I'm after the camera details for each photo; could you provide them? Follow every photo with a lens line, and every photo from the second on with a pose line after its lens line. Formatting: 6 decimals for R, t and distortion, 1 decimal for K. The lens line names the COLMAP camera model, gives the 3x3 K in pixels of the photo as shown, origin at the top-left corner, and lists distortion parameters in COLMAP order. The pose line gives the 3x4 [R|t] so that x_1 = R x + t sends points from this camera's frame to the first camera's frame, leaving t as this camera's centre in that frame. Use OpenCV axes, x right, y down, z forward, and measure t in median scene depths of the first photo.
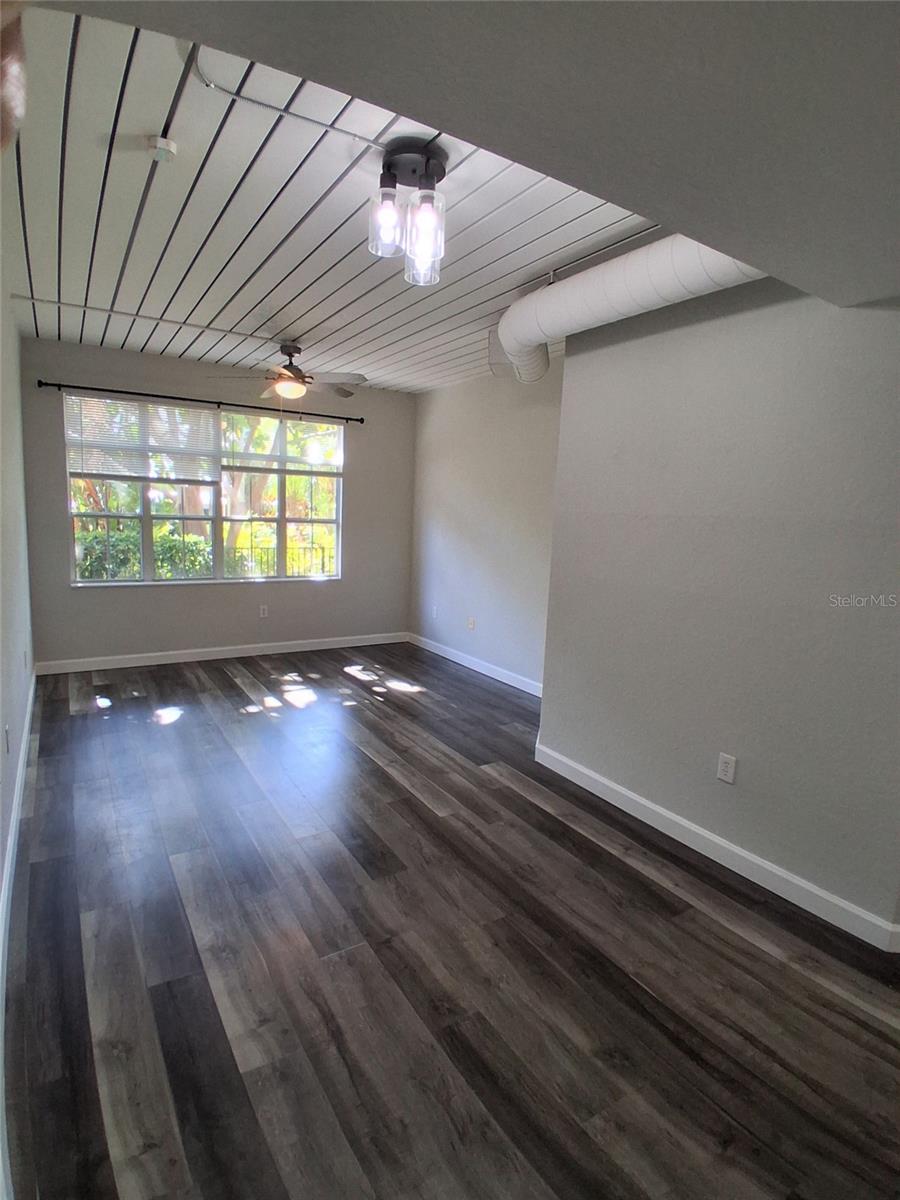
lens RADIAL K [[598.2, 0, 438.1], [0, 598.2, 587.4], [0, 0, 1]] dist [-0.010686, -0.034092]
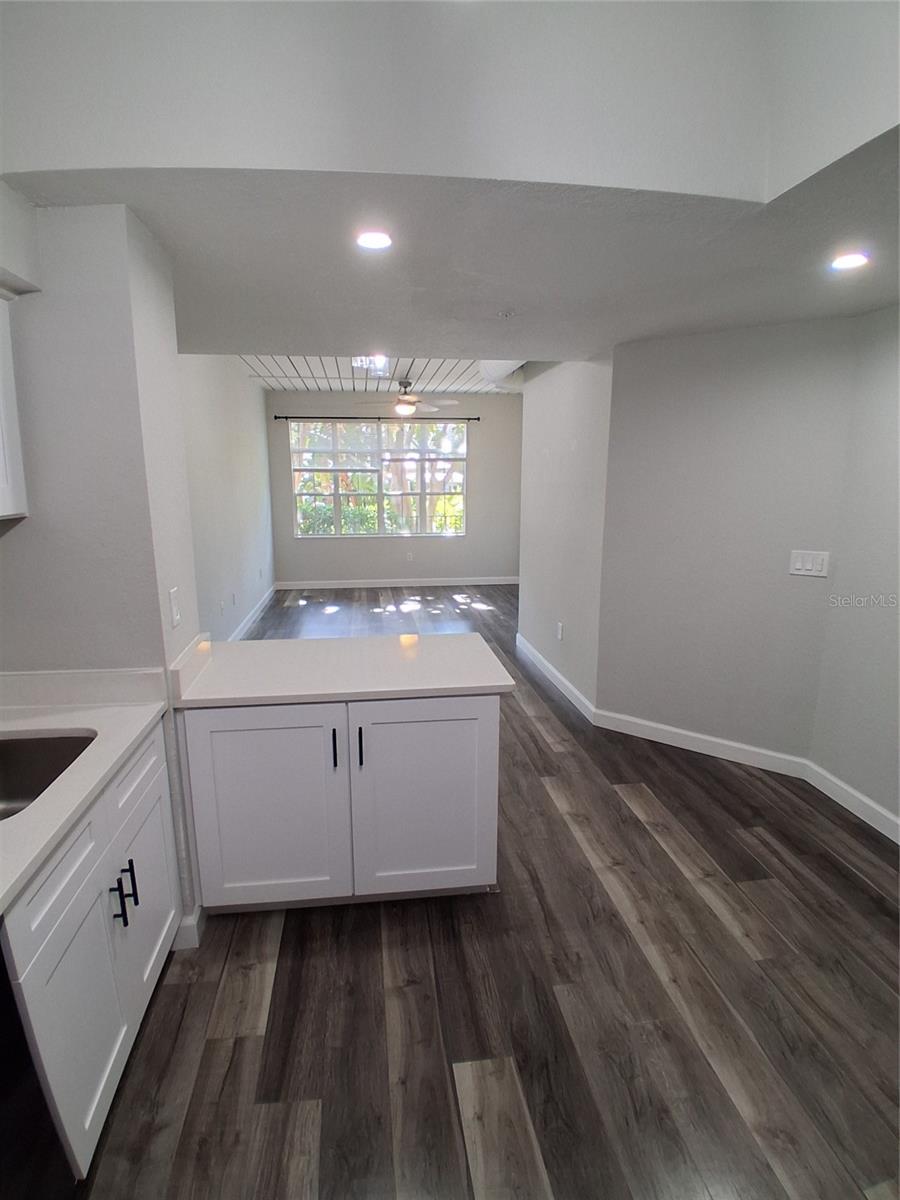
lens RADIAL K [[598.2, 0, 439.4], [0, 598.2, 591.4], [0, 0, 1]] dist [-0.010686, -0.034092]
pose [[0.907721, 0.036784, -0.417959, 0.509135], [-0.015795, 0.998439, 0.053568, 0.058259], [0.419277, -0.042023, 0.906885, -0.403006]]
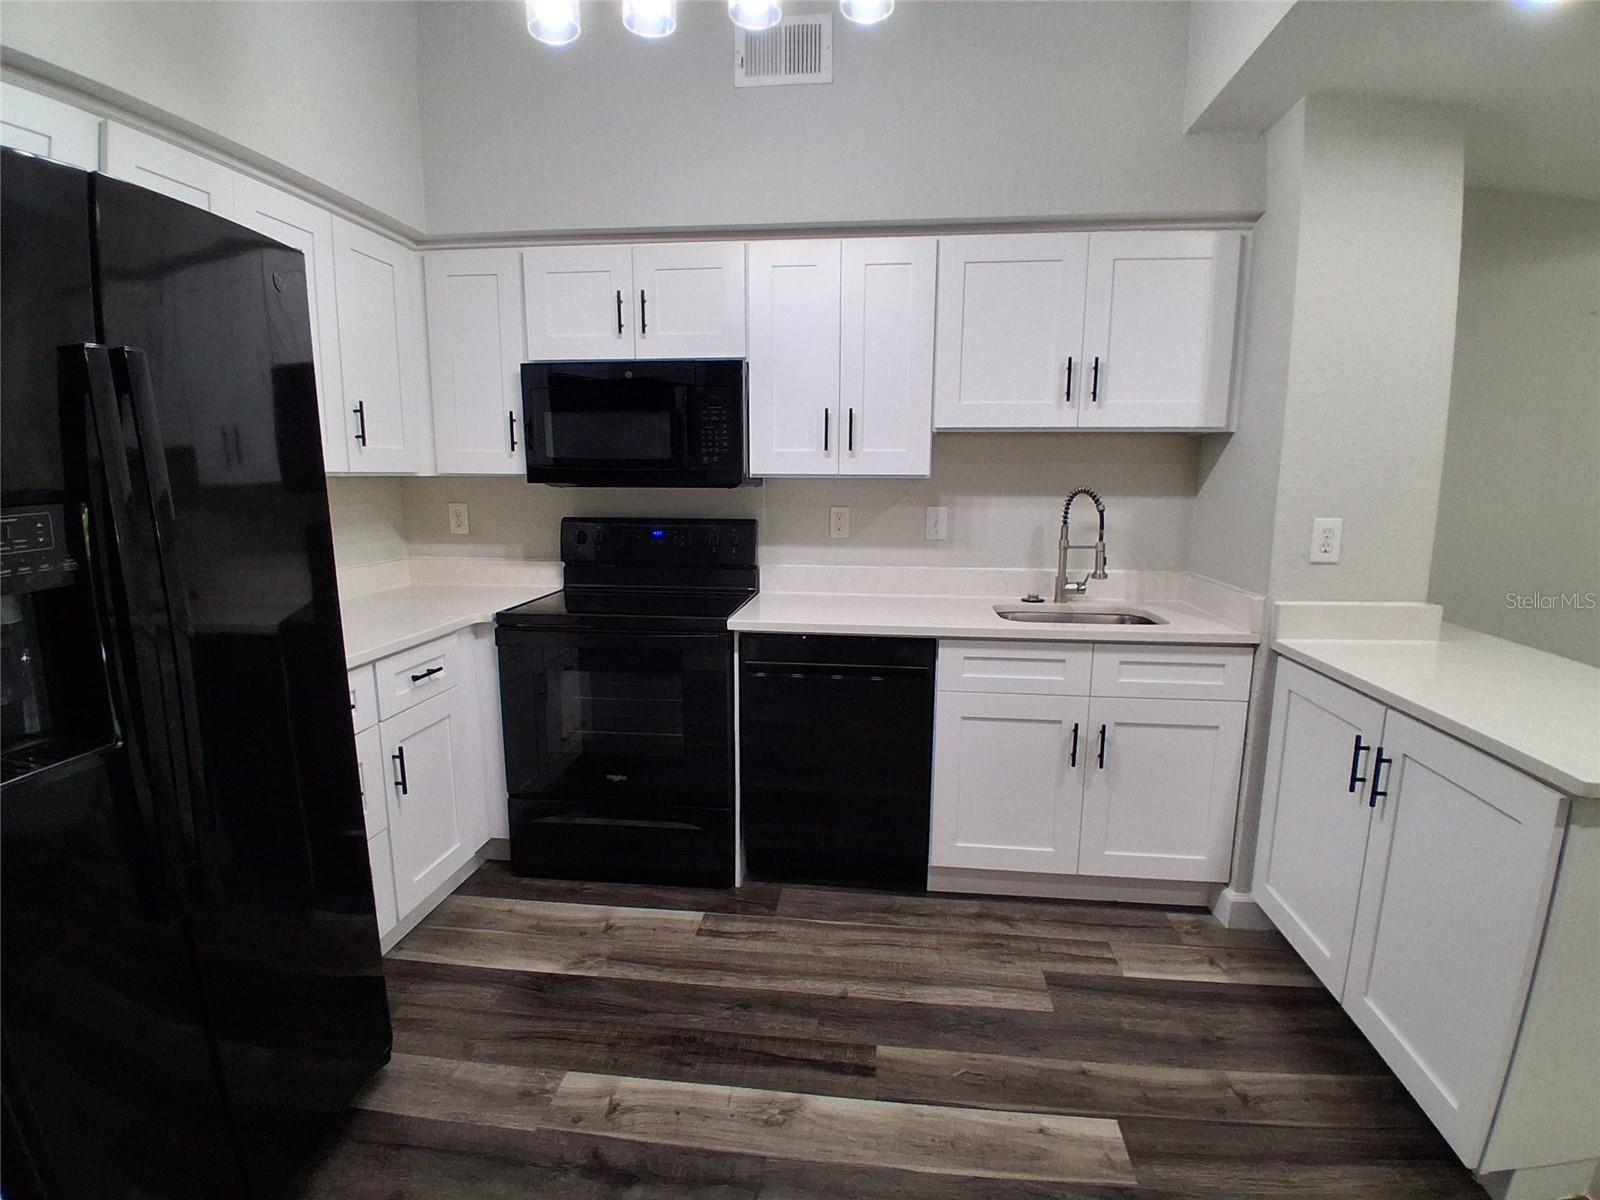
lens RADIAL K [[797.6, 0, 801.7], [0, 797.6, 616.1], [0, 0, 1]] dist [-0.010686, -0.034092]
pose [[-0.617920, 0.090529, -0.781012, 0.719902], [-0.133375, 0.966883, 0.217597, 0.076643], [0.774846, 0.238625, -0.585382, -0.064060]]
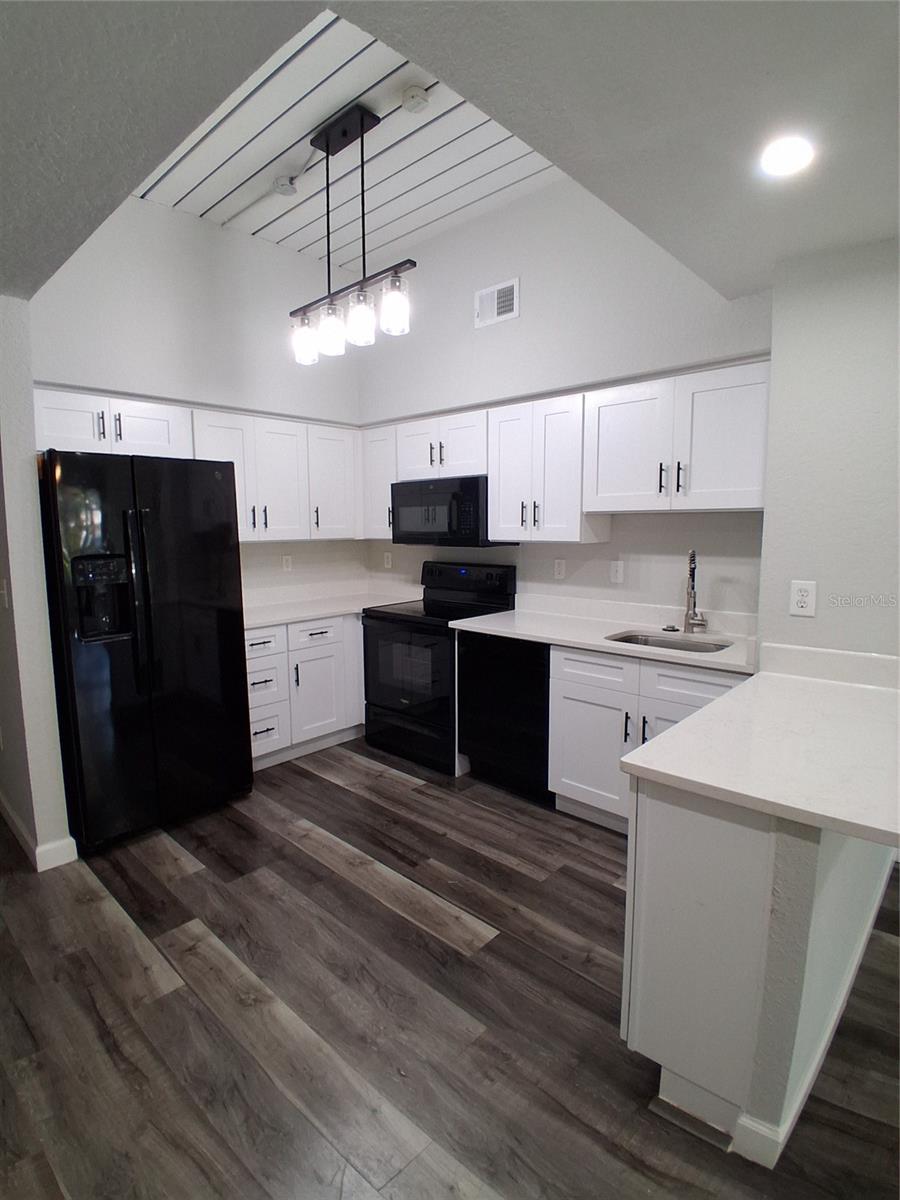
lens RADIAL K [[598.2, 0, 437.4], [0, 598.2, 590.2], [0, 0, 1]] dist [-0.010686, -0.034092]
pose [[-0.965755, -0.006051, -0.259386, 0.544824], [-0.066793, 0.971832, 0.226013, 0.006867], [0.250712, 0.235598, -0.938955, 0.234312]]
